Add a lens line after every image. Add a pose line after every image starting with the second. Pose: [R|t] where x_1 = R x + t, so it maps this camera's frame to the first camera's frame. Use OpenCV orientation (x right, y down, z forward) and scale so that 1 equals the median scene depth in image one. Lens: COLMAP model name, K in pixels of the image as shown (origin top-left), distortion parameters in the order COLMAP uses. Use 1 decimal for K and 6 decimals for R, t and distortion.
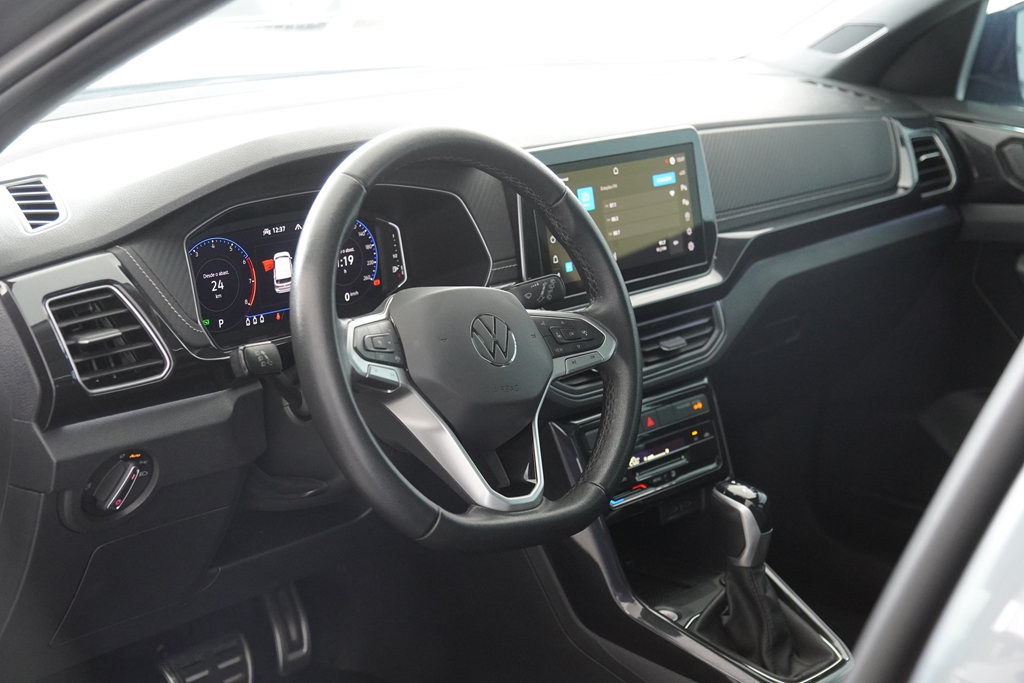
lens RADIAL K [[1655.4, 0, 511.7], [0, 1655.4, 357.9], [0, 0, 1]] dist [0.246628, 0.087347]
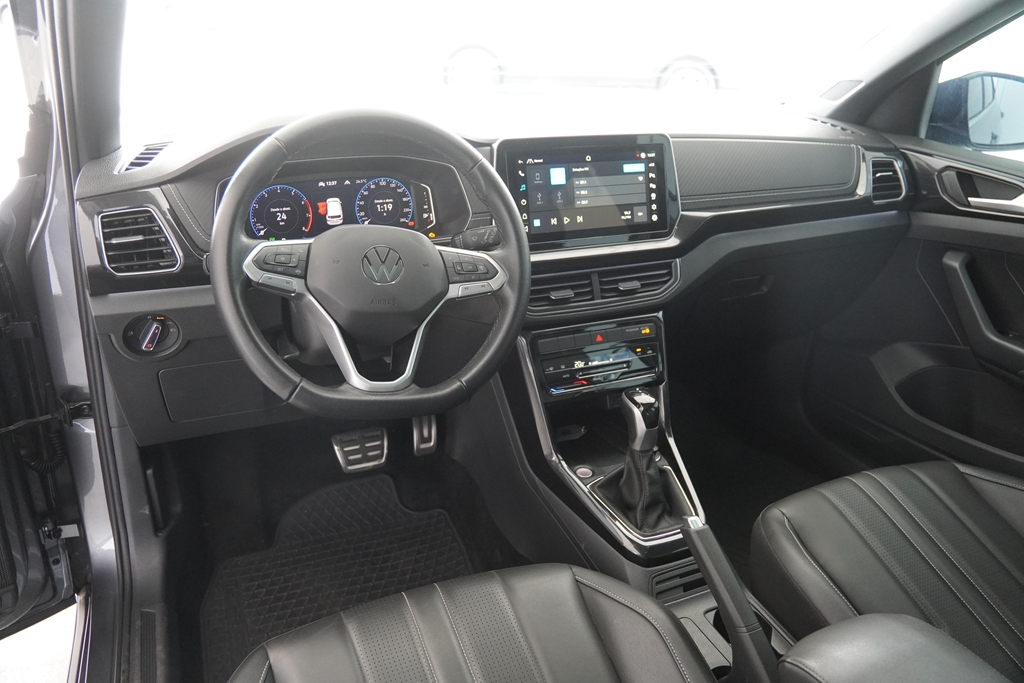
lens RADIAL K [[772.4, 0, 512.0], [0, 772.4, 341.5], [0, 0, 1]] dist [-0.146485, 0.124418]
pose [[0.915174, 0.131922, -0.380858, 0.262765], [-0.098863, 0.989526, 0.105192, -0.020238], [0.390746, -0.058616, 0.918630, 0.360288]]
